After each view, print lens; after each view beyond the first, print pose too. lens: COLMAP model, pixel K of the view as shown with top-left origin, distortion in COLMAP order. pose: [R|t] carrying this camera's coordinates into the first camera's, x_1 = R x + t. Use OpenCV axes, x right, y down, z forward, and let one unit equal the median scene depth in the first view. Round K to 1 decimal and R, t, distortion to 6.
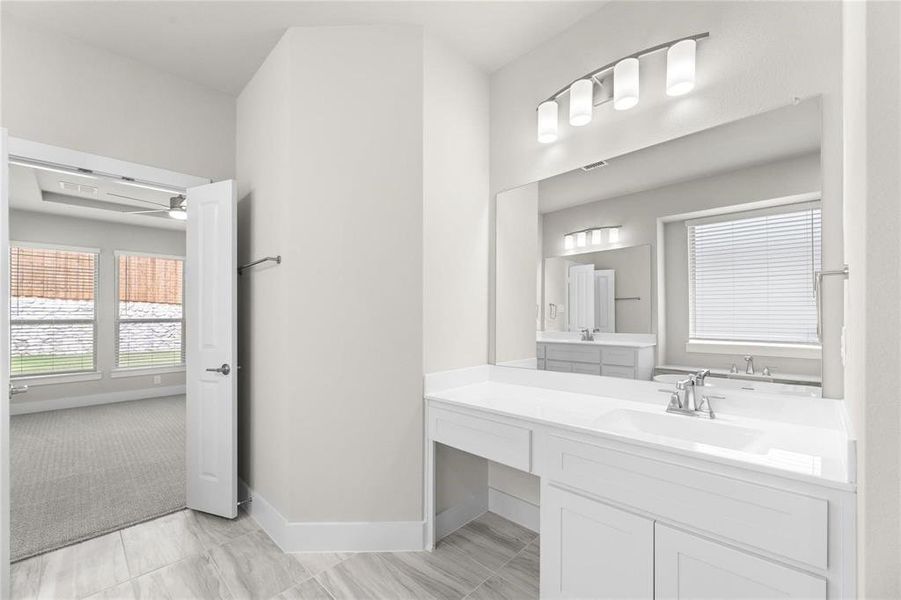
lens RADIAL K [[372.8, 0, 450.5], [0, 372.8, 300.0], [0, 0, 1]] dist [-0.000164, 0.000061]
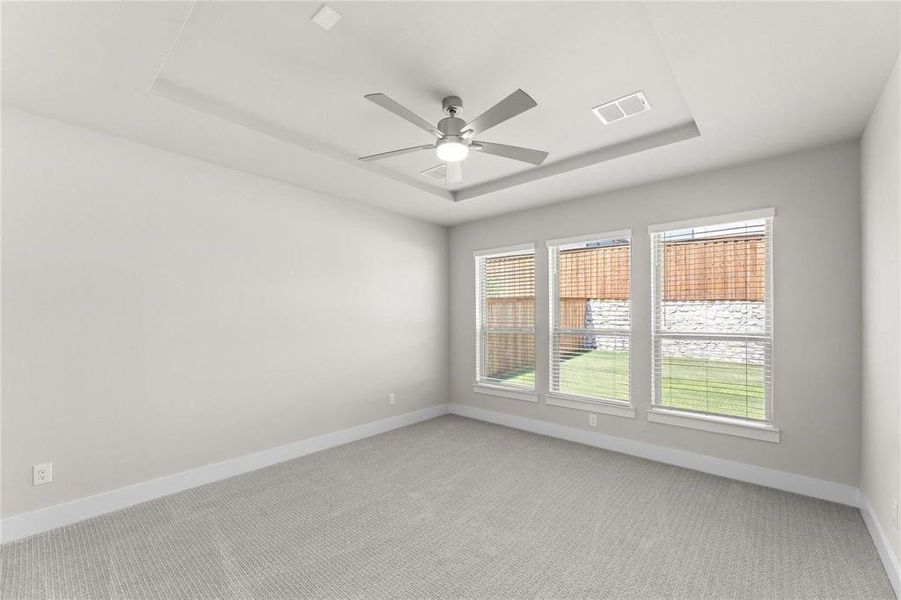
lens RADIAL K [[367.5, 0, 444.5], [0, 367.5, 300.7], [0, 0, 1]] dist [0.000253, 0.000008]
pose [[0.037200, -0.005605, -0.999292, -0.124276], [0.005581, 0.999970, -0.005401, -0.001670], [0.999292, -0.005376, 0.037230, 0.695141]]
